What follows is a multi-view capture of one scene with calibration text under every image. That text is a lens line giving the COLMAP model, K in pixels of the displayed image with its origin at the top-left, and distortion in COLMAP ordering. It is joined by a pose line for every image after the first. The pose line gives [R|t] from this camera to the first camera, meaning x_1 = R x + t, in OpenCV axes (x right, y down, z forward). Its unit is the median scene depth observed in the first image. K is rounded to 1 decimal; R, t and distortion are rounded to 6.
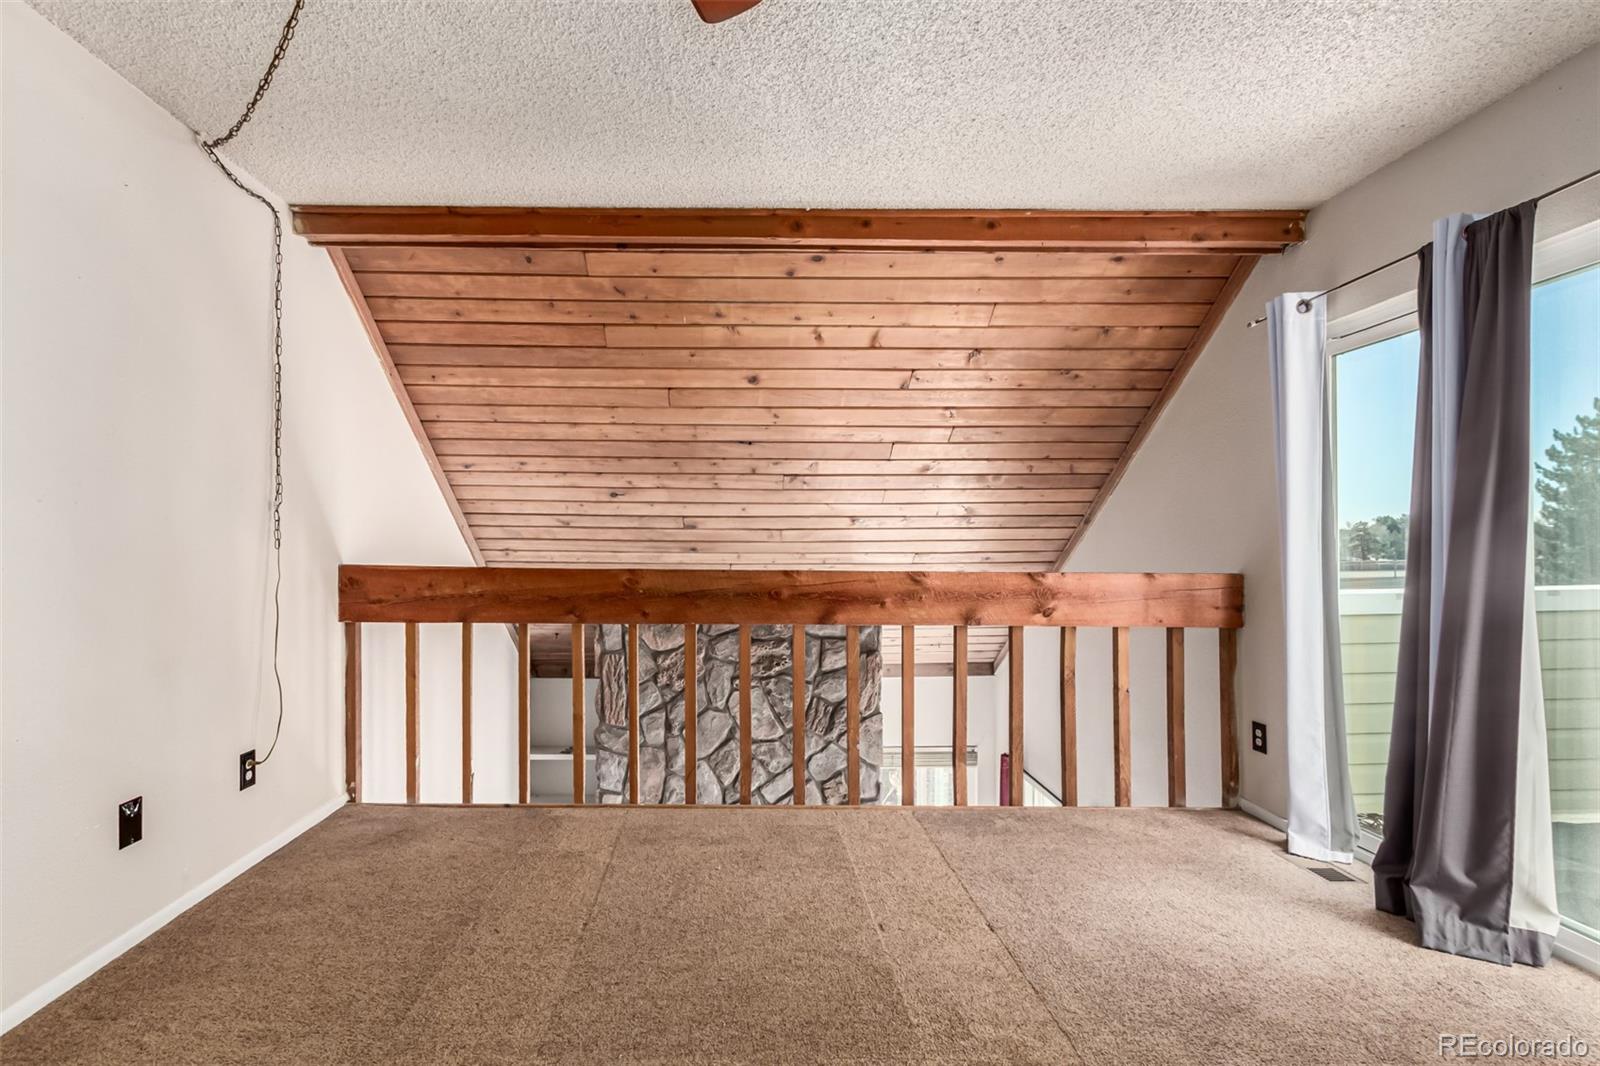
lens RADIAL K [[738.5, 0, 666.3], [0, 738.5, 544.6], [0, 0, 1]] dist [0.008978, -0.004691]
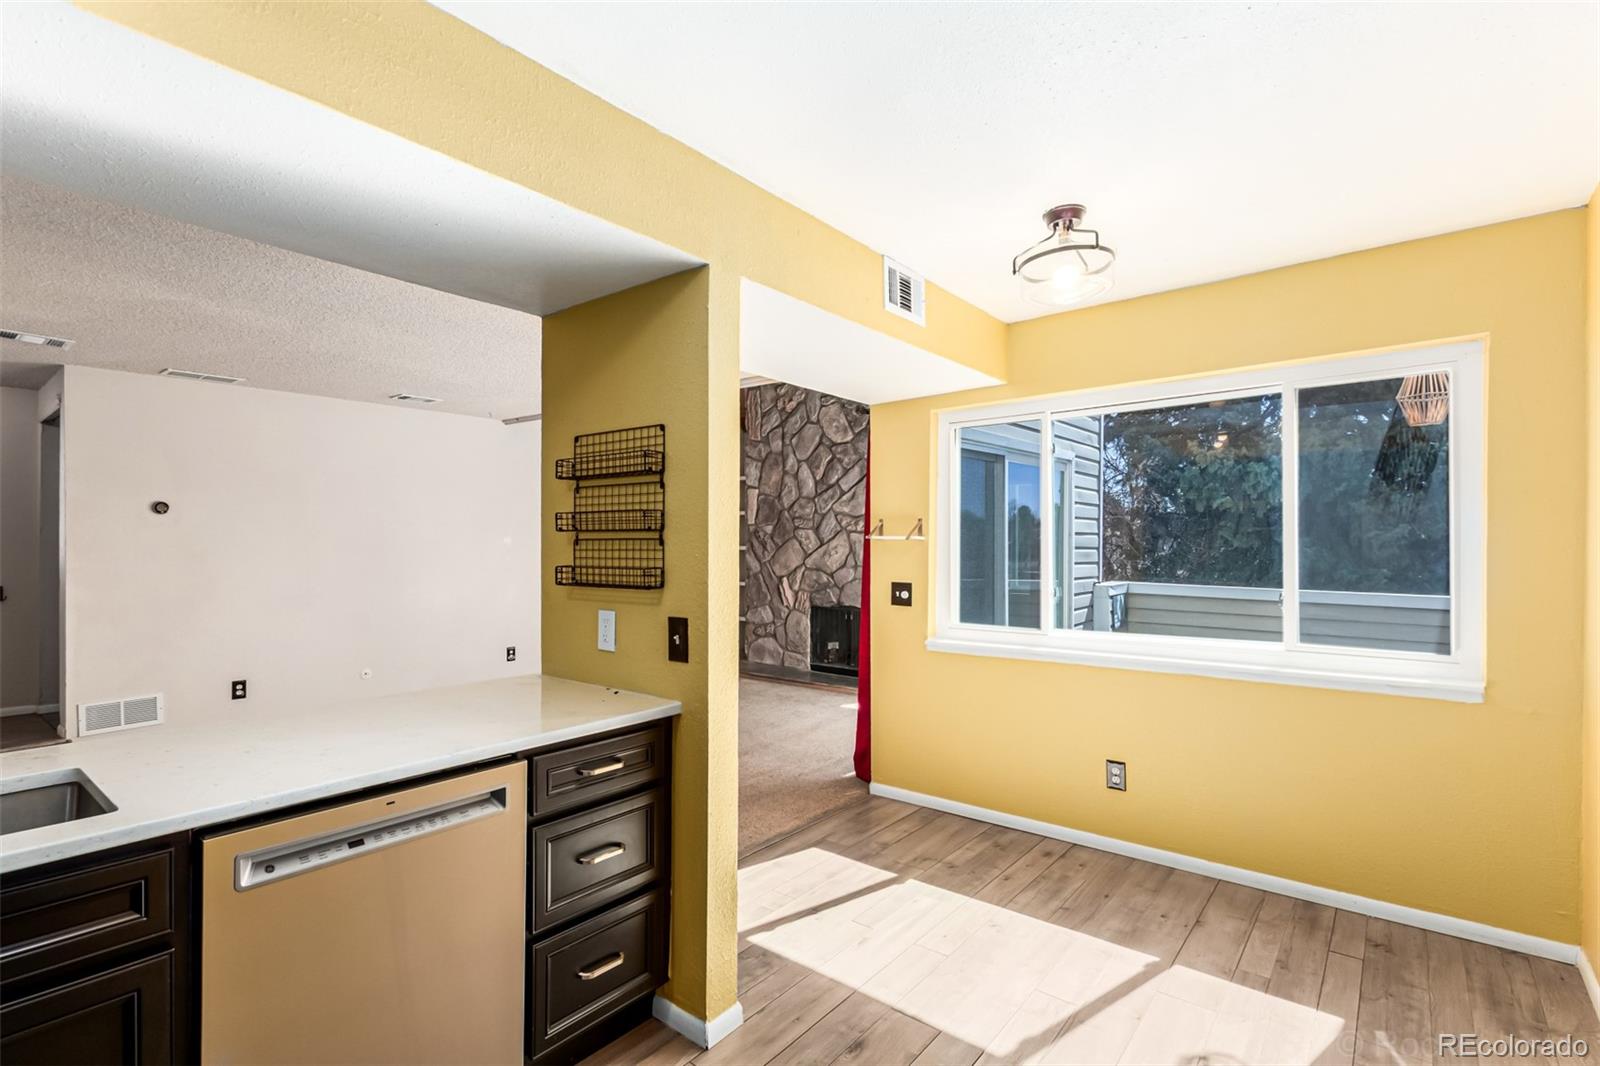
lens RADIAL K [[738.5, 0, 785.1], [0, 738.5, 542.3], [0, 0, 1]] dist [0.008978, -0.004691]
pose [[0.758055, 0.000943, -0.652190, 1.339474], [-0.004607, 0.999982, -0.003910, 0.659888], [0.652174, 0.005969, 0.758045, -0.064152]]
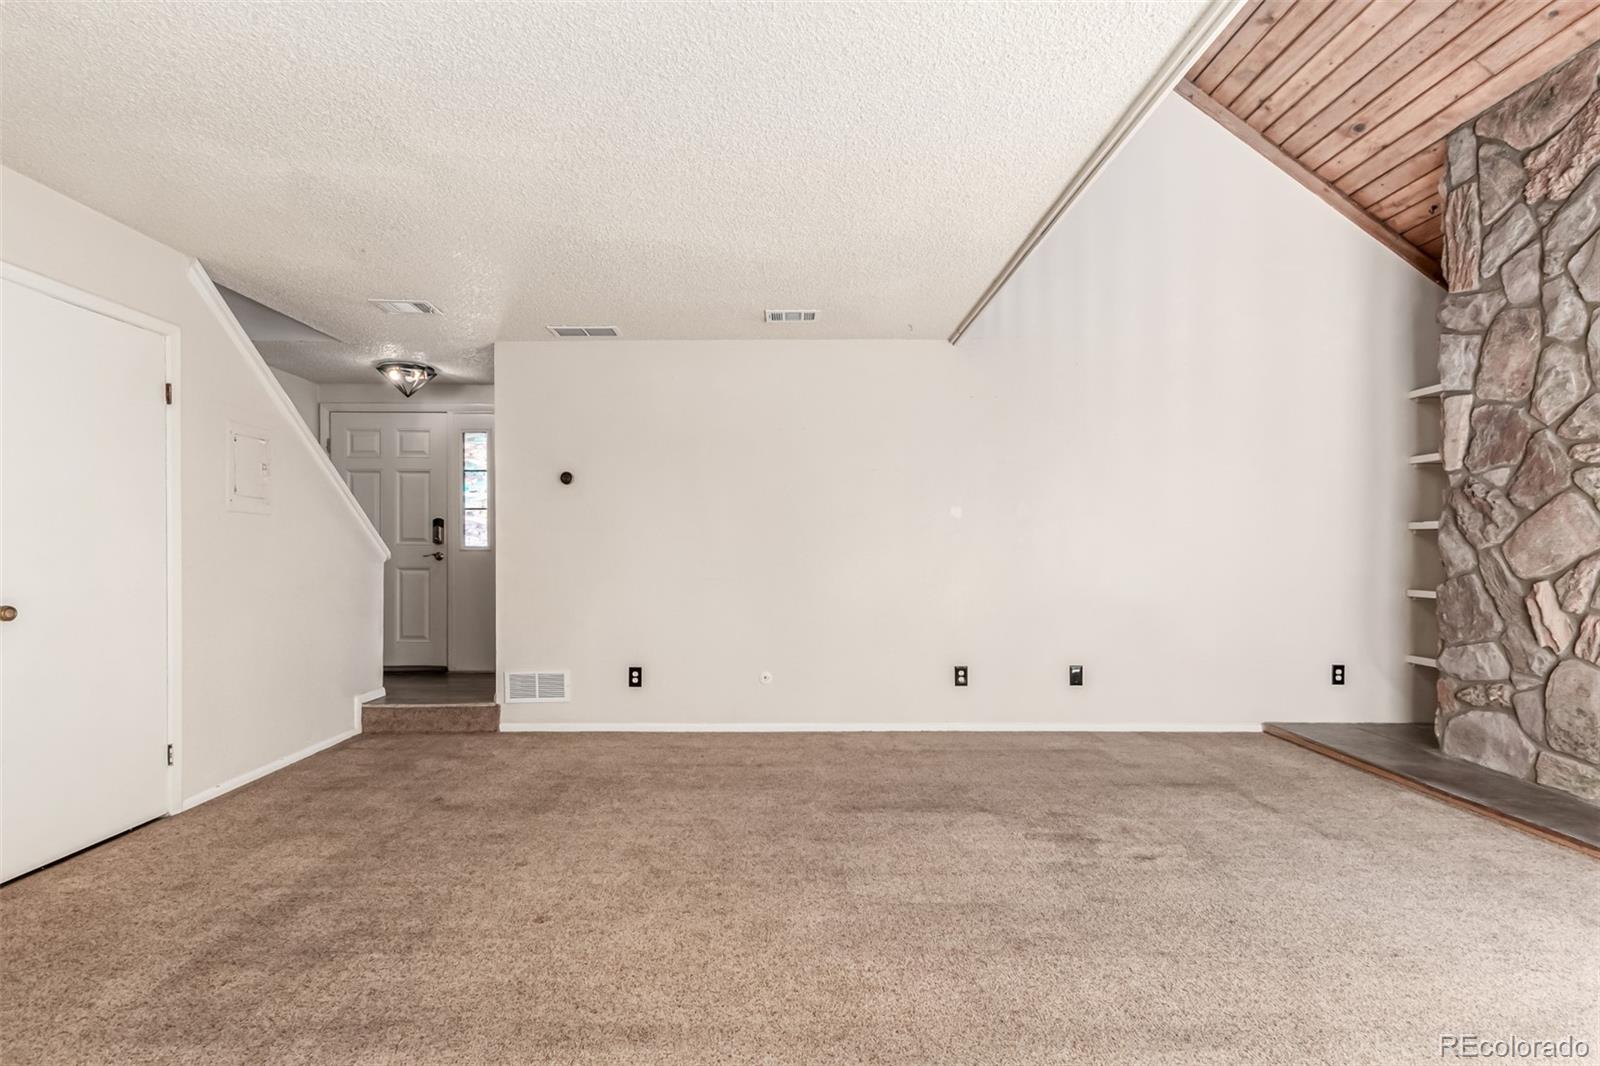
lens RADIAL K [[738.5, 0, 790.0], [0, 738.5, 563.3], [0, 0, 1]] dist [0.008978, -0.004691]
pose [[-0.014736, 0.013636, -0.999798, 0.920896], [-0.008075, 0.999873, 0.013756, 0.720971], [0.999859, 0.008276, -0.014624, 0.581512]]
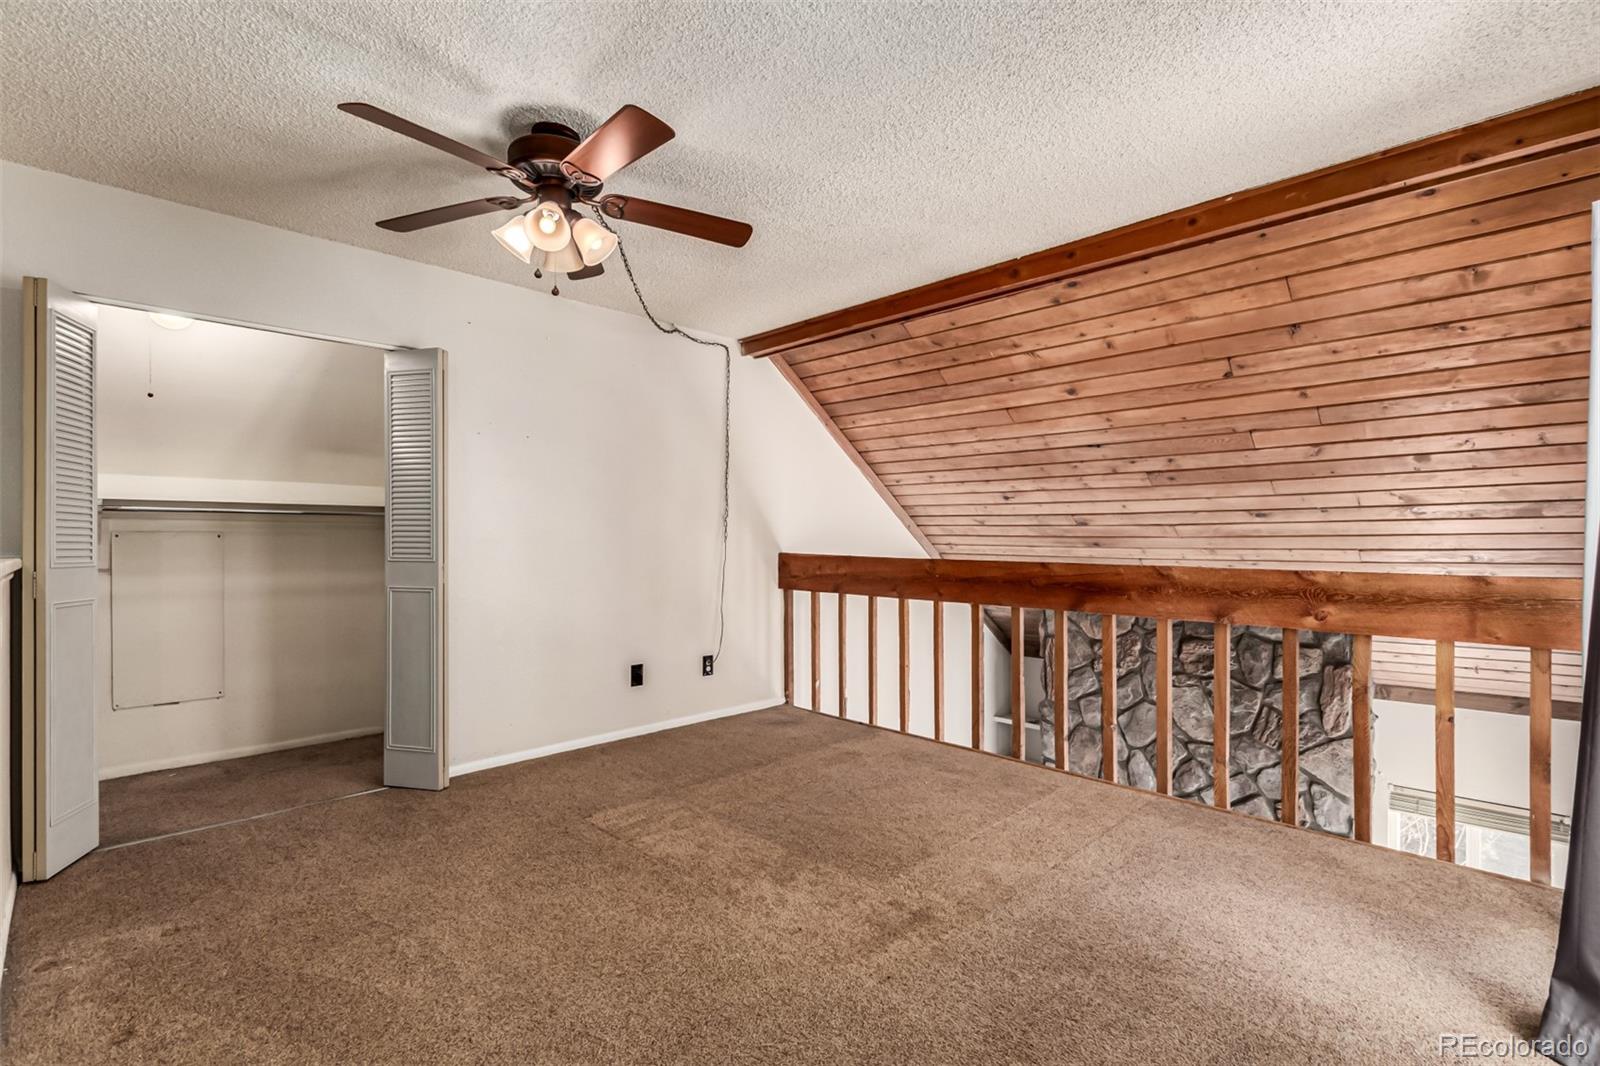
lens RADIAL K [[738.5, 0, 812.3], [0, 738.5, 544.8], [0, 0, 1]] dist [0.008978, -0.004691]
pose [[0.706139, 0.004484, -0.708059, 0.675826], [0.001406, 0.999969, 0.007735, -0.001869], [0.708071, -0.006458, 0.706111, -0.065722]]
